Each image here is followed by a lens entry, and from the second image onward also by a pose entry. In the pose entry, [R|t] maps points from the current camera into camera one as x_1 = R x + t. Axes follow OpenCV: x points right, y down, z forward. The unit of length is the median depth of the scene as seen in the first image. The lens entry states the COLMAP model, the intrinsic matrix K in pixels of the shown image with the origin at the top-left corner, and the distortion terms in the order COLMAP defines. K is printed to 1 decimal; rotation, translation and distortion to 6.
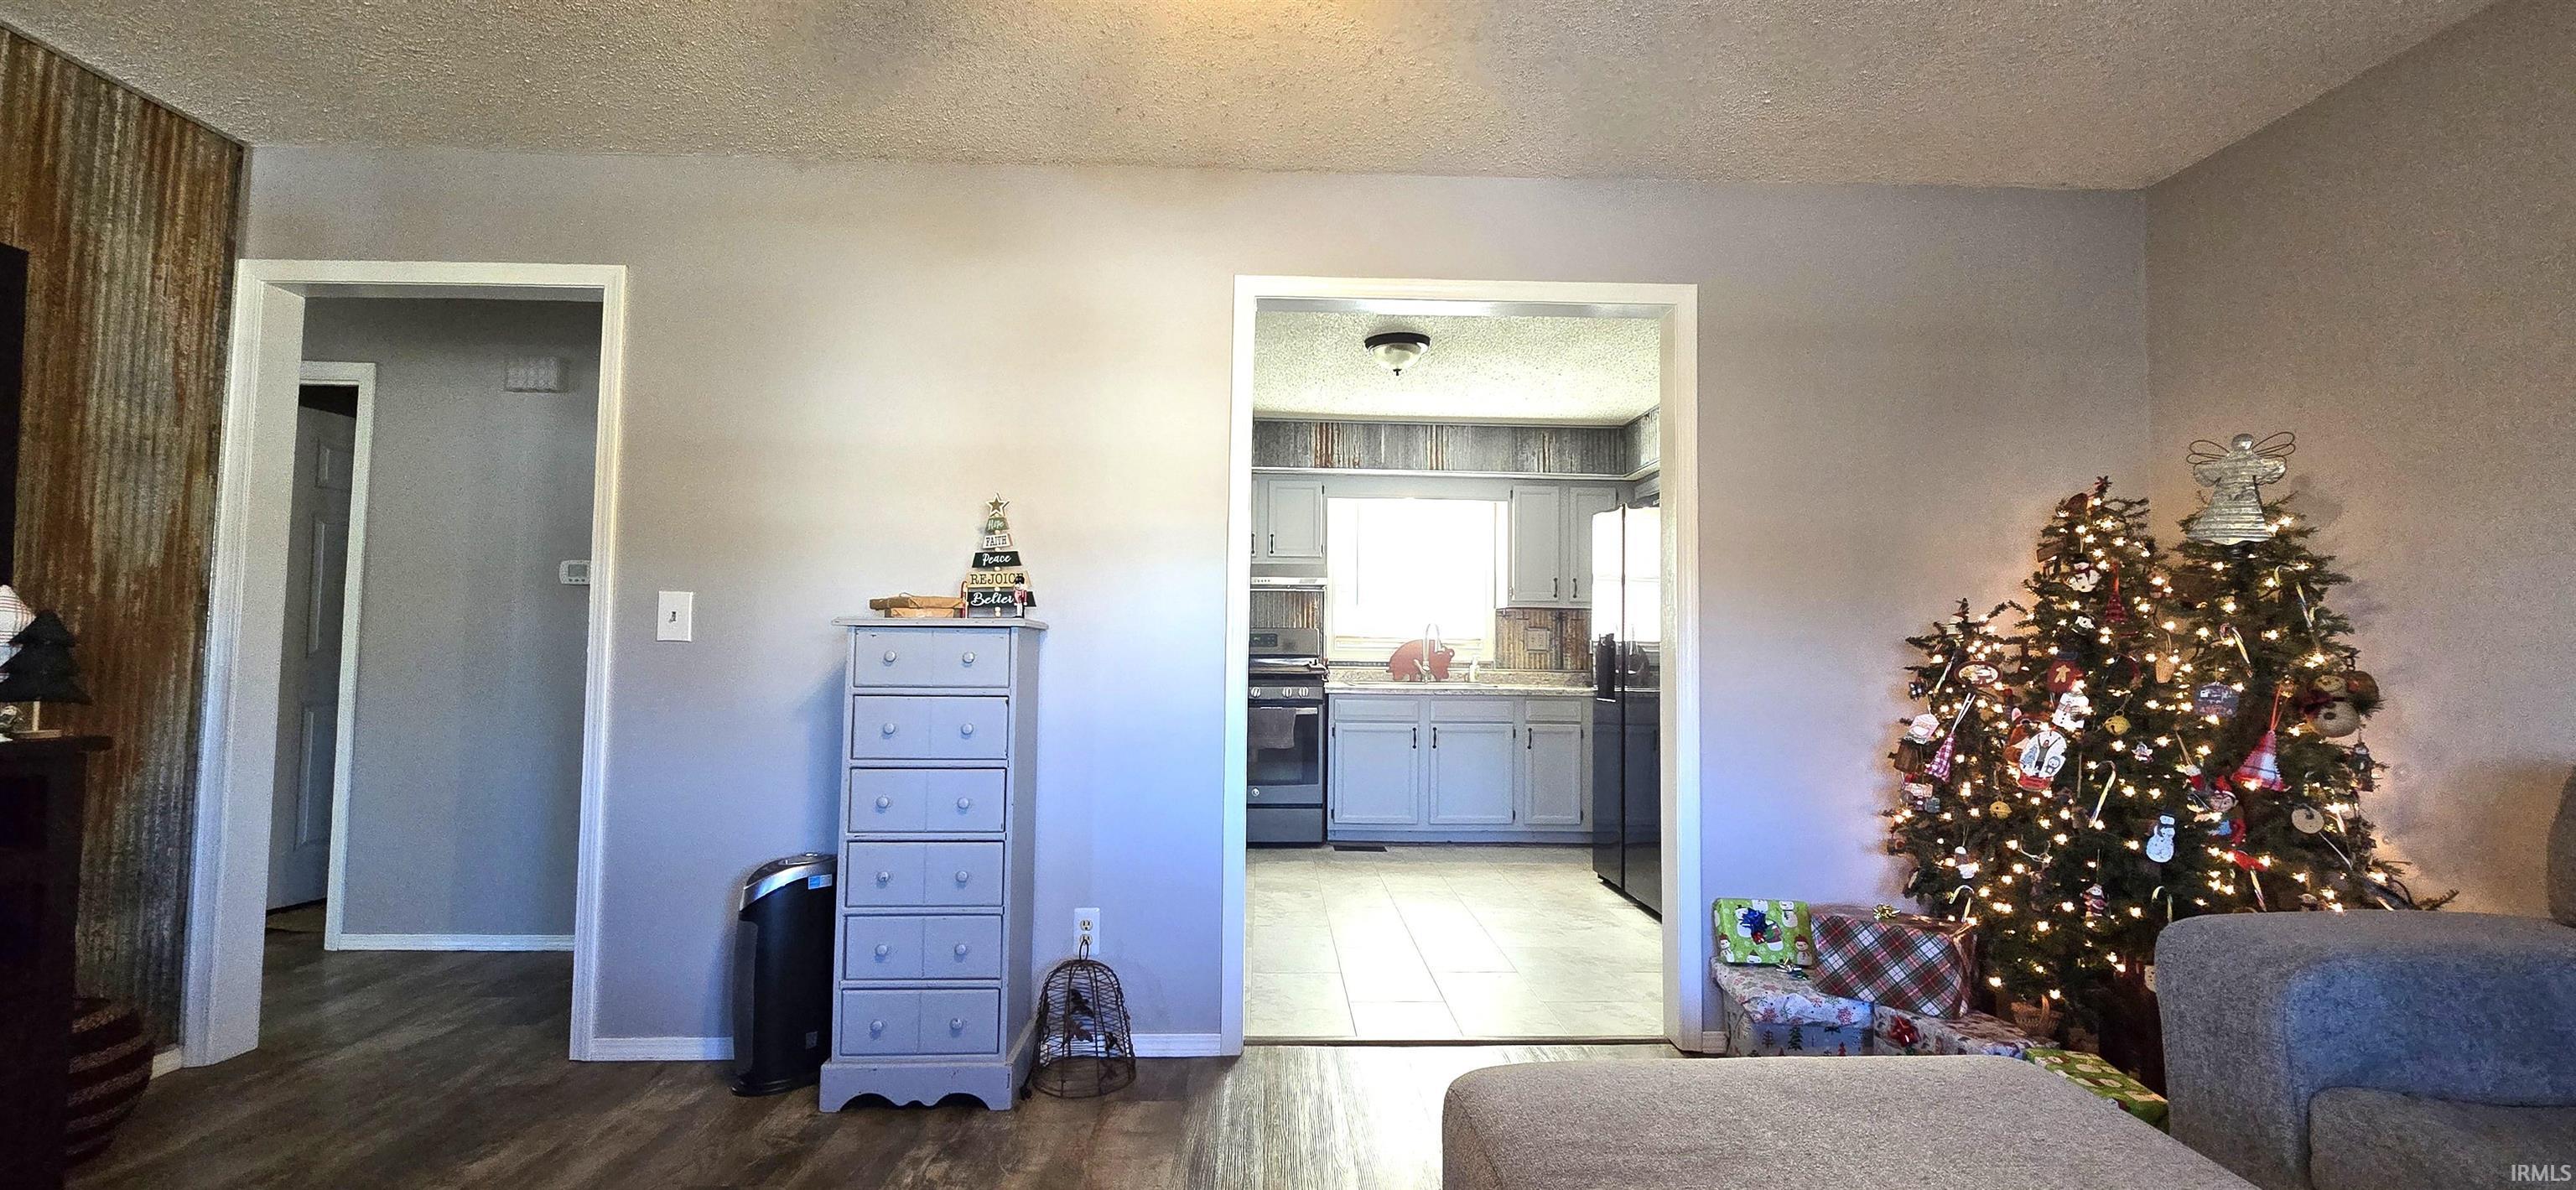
lens RADIAL K [[1064.5, 0, 1322.7], [0, 1064.5, 602.6], [0, 0, 1]] dist [-0.001969, -0.000154]
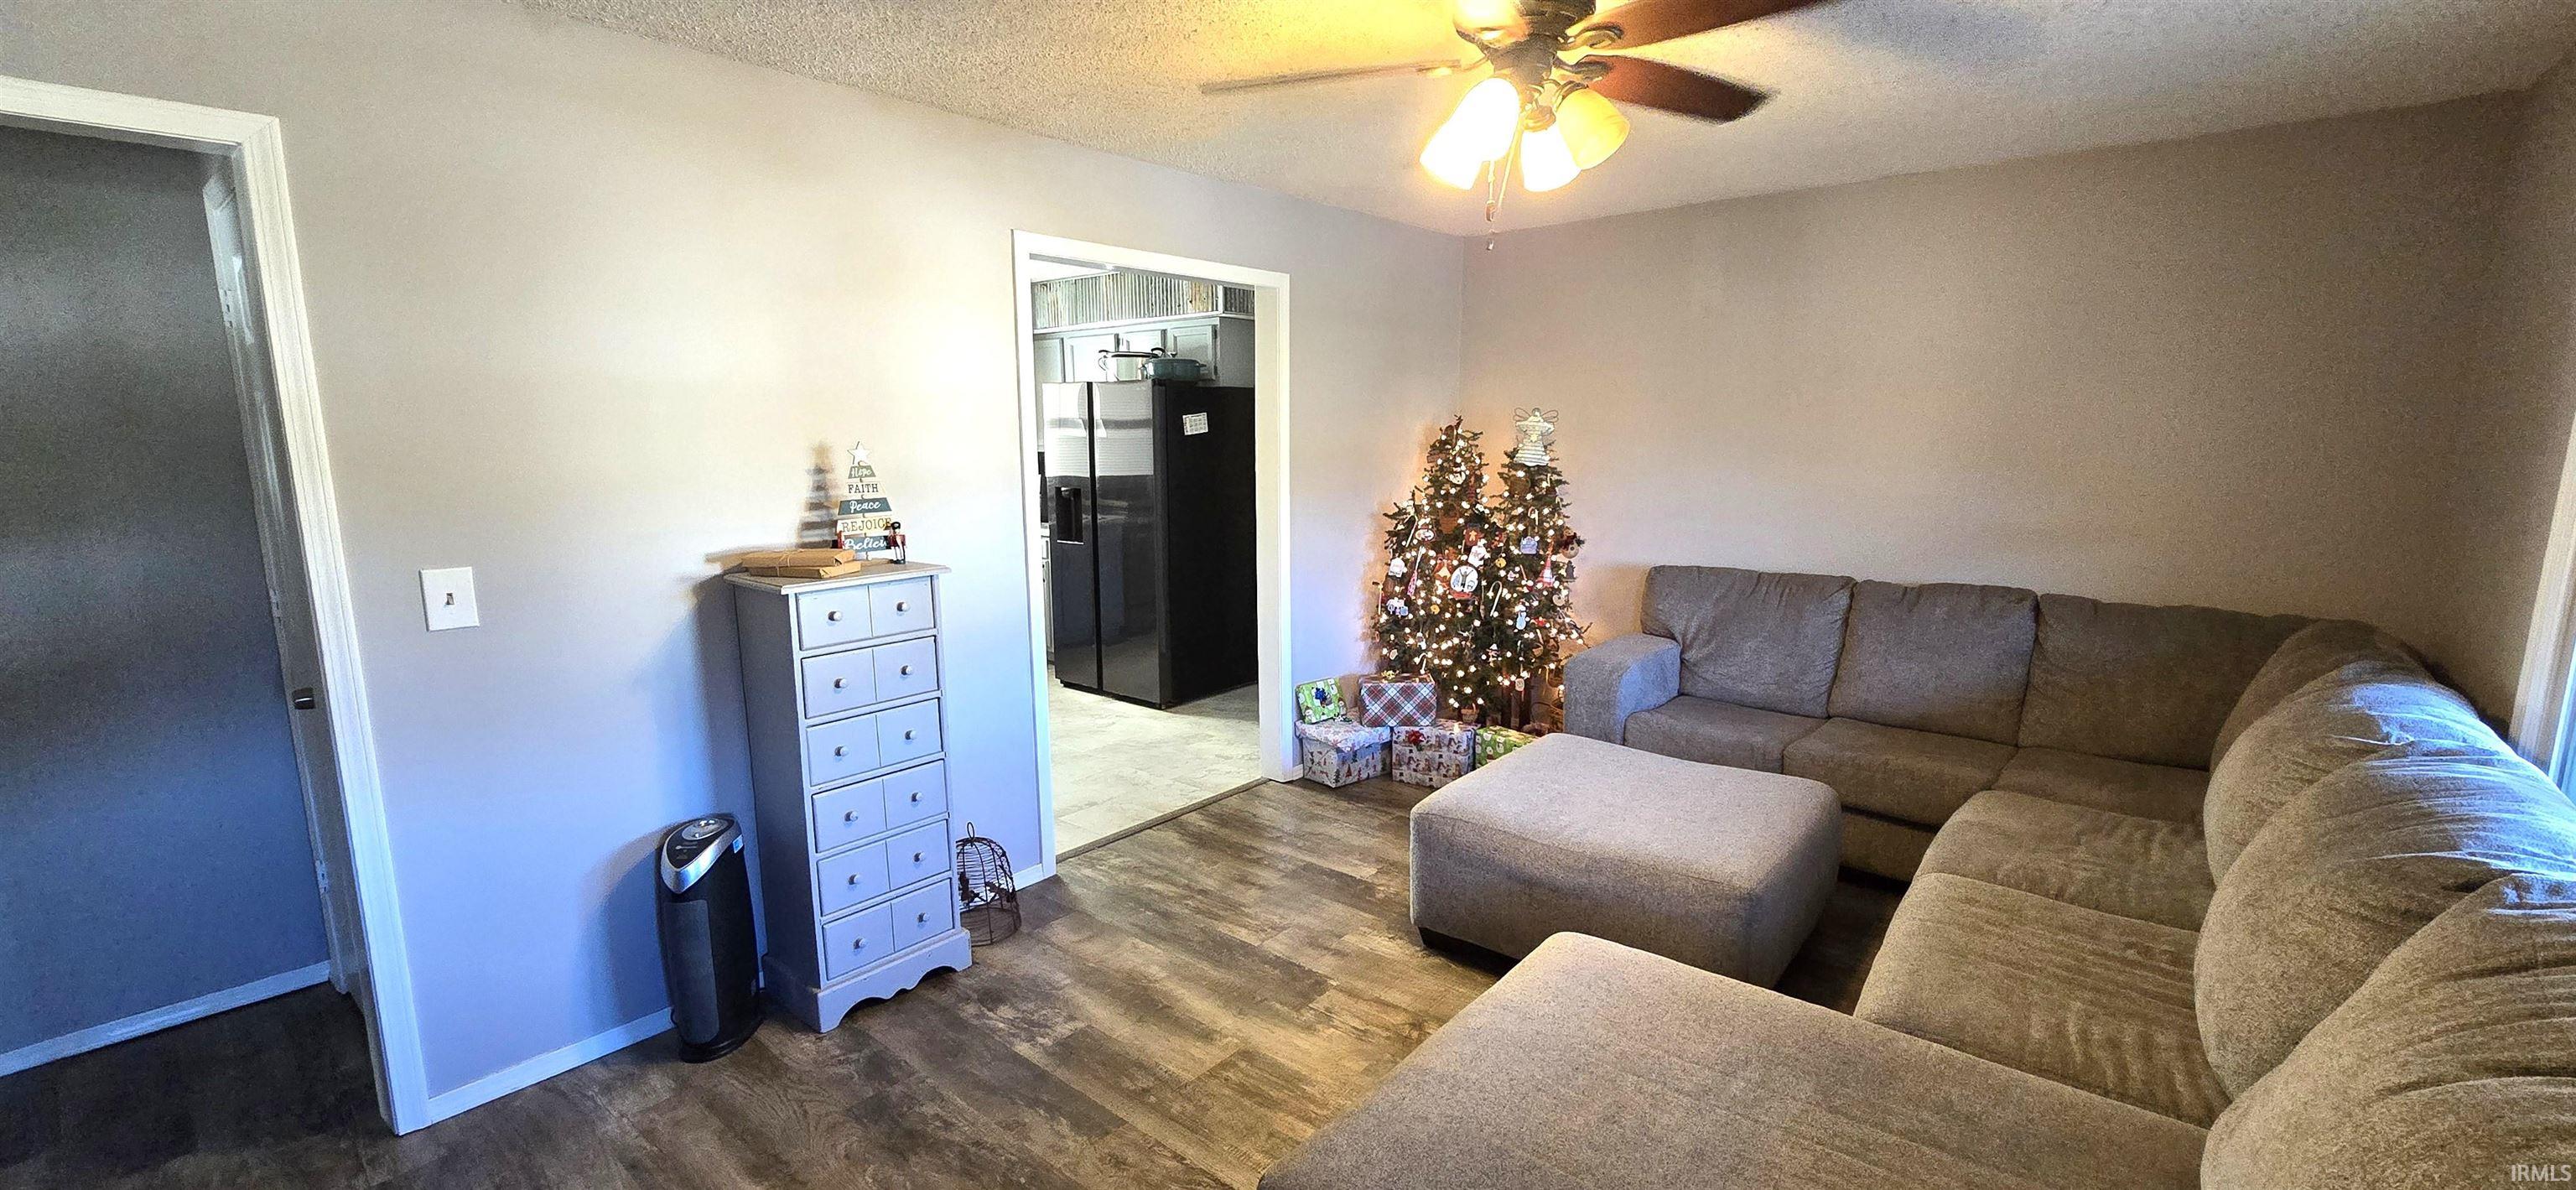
lens RADIAL K [[1054.0, 0, 1301.2], [0, 1054.0, 605.7], [0, 0, 1]] dist [0.000482, -0.000062]
pose [[0.670366, -0.137120, 0.729251, -0.812274], [-0.025666, 0.977905, 0.207468, -0.175995], [-0.741587, -0.157796, 0.652035, -0.004468]]
